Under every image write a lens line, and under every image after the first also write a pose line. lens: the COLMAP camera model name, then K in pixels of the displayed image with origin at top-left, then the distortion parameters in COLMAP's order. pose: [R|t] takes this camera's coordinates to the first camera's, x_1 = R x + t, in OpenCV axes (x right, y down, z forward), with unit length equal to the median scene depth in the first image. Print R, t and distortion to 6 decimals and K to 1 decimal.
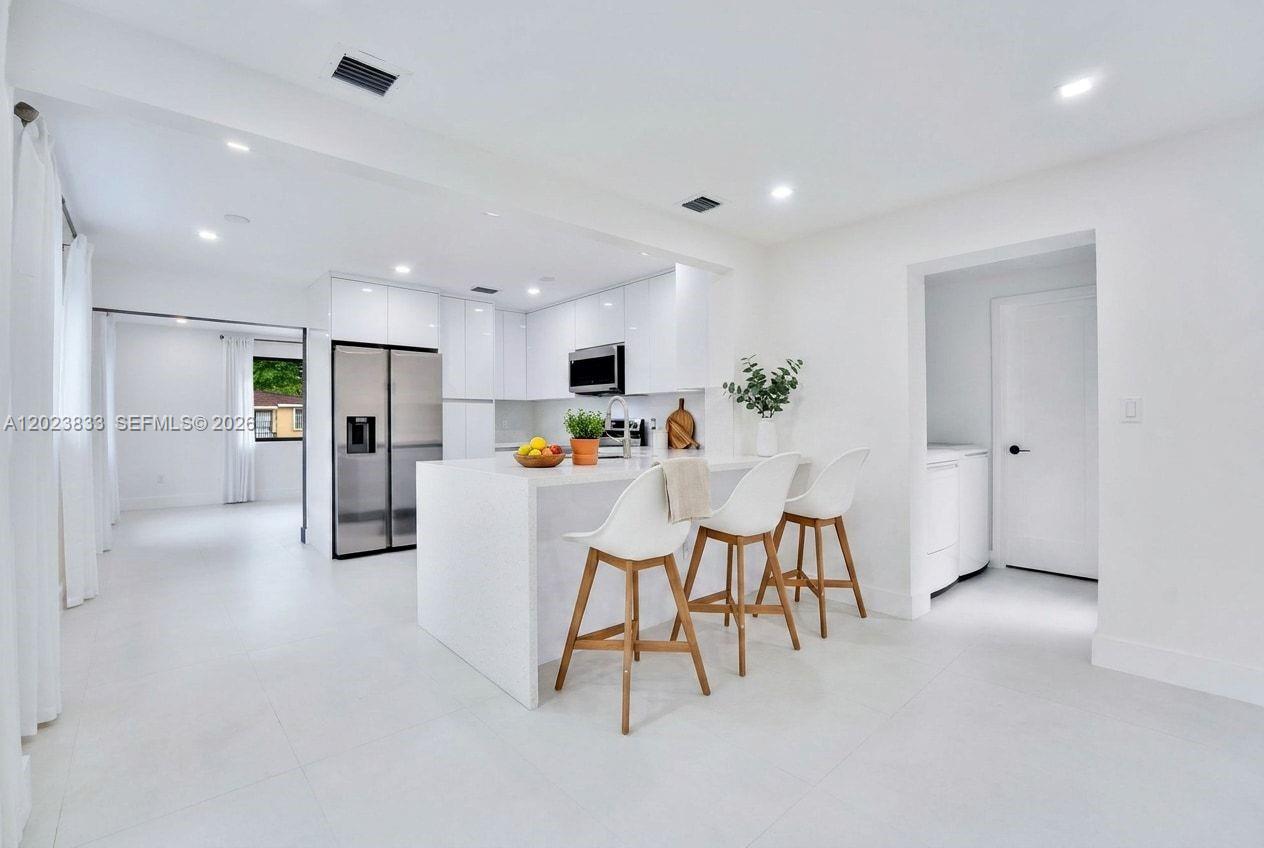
lens RADIAL K [[537.0, 0, 632.0], [0, 537.0, 424.0], [0, 0, 1]] dist [0.000867, 0.000217]
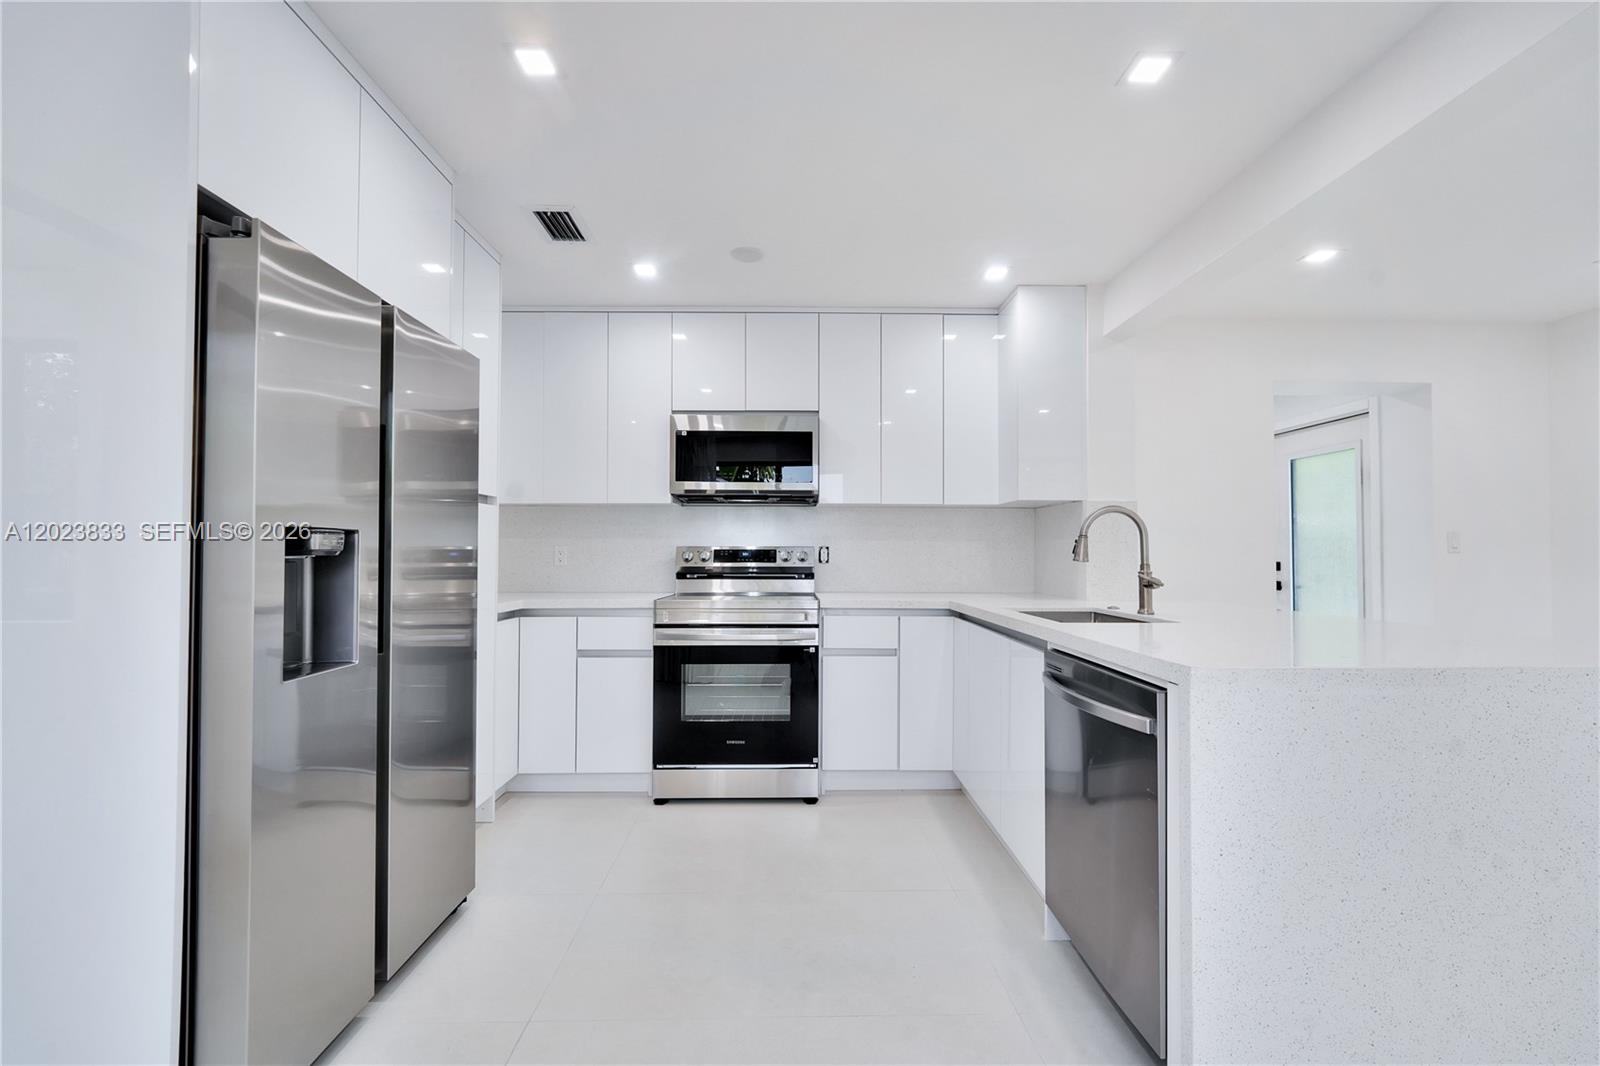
lens RADIAL K [[623.5, 0, 800.0], [0, 623.5, 533.0], [0, 0, 1]] dist [-0.000031, 0.000003]
pose [[0.663390, 0.022149, 0.747946, -0.490632], [0.000300, 0.999554, -0.029866, -0.002555], [-0.748274, 0.020037, 0.663087, 0.537993]]
